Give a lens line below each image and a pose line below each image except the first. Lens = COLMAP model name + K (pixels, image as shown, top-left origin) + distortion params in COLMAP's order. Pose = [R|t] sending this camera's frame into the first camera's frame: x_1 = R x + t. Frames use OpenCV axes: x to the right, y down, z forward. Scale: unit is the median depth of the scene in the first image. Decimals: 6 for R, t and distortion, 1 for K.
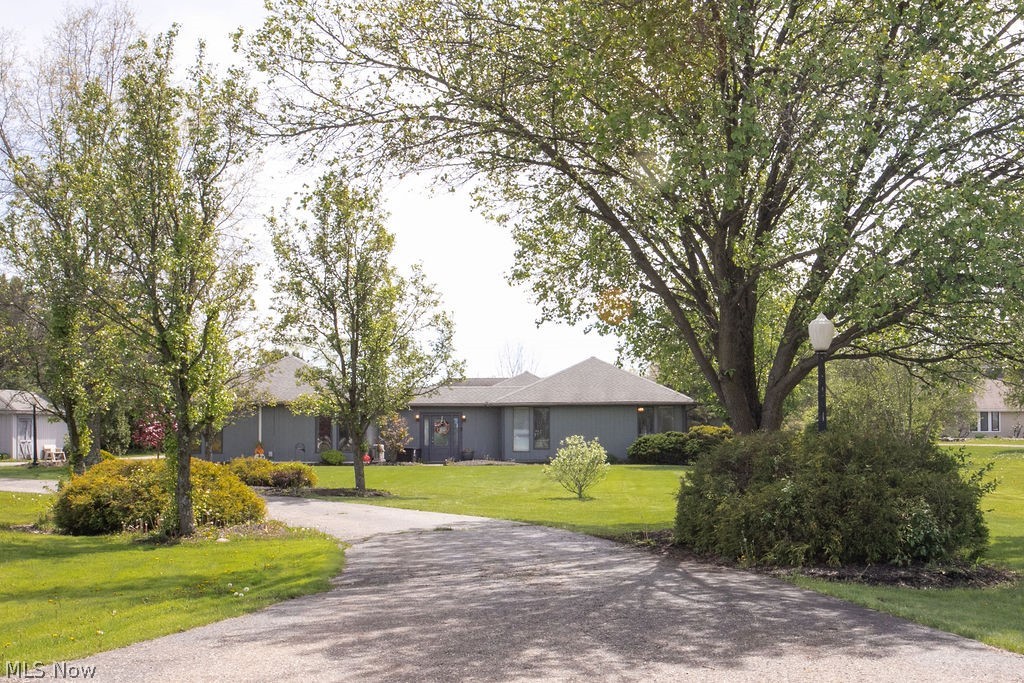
lens RADIAL K [[1128.7, 0, 512.0], [0, 1128.7, 341.5], [0, 0, 1]] dist [0.001893, 0.025700]
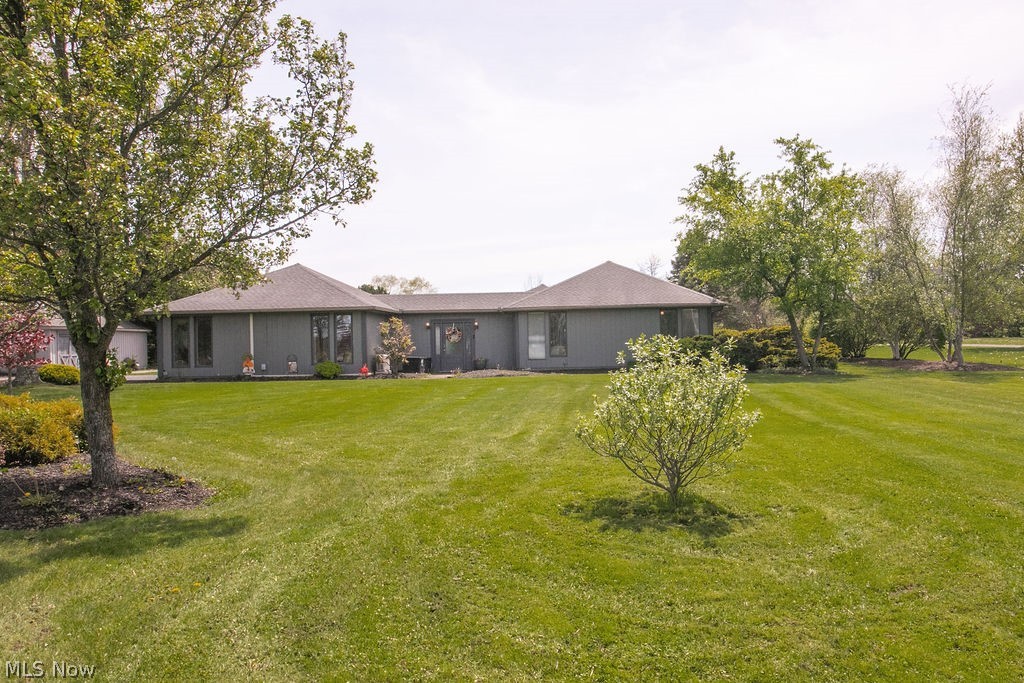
lens RADIAL K [[733.3, 0, 512.0], [0, 733.3, 341.5], [0, 0, 1]] dist [-0.003711, -0.000107]
pose [[0.999275, -0.017367, -0.033894, 0.008370], [0.020039, 0.996581, 0.080157, 0.033352], [0.032386, -0.080778, 0.996206, 0.390377]]
